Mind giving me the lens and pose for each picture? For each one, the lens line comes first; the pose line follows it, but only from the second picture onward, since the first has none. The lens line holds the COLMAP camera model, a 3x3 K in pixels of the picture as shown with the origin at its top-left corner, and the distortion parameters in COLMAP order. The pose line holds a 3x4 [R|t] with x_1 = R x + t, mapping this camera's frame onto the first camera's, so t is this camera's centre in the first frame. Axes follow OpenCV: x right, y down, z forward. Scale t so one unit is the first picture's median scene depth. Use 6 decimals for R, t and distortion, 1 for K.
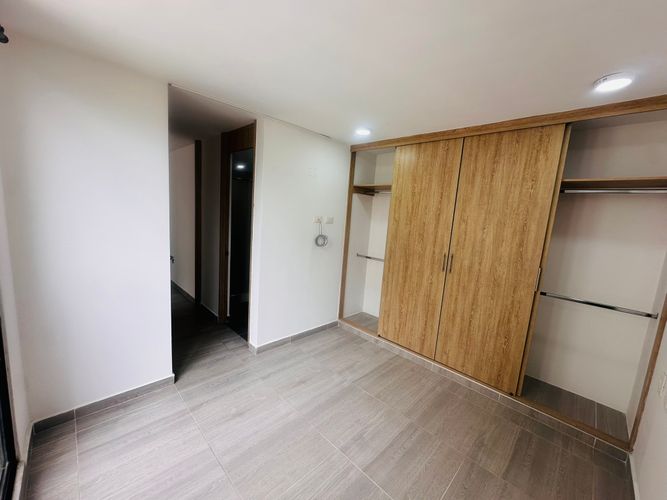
lens RADIAL K [[266.6, 0, 337.4], [0, 266.6, 250.0], [0, 0, 1]] dist [-0.002048, 0.000177]
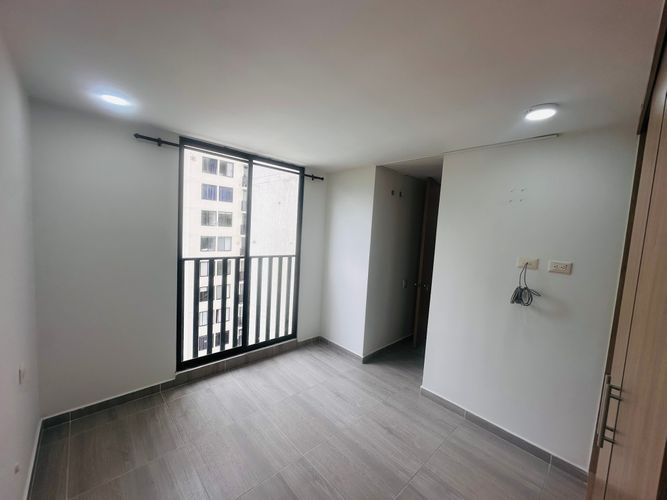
lens RADIAL K [[266.6, 0, 329.7], [0, 266.6, 249.3], [0, 0, 1]] dist [-0.002048, 0.000177]
pose [[-0.040621, 0.001124, -0.999174, 0.804371], [-0.200952, 0.979557, 0.009271, -0.077877], [0.978759, 0.201162, -0.039565, 0.734587]]
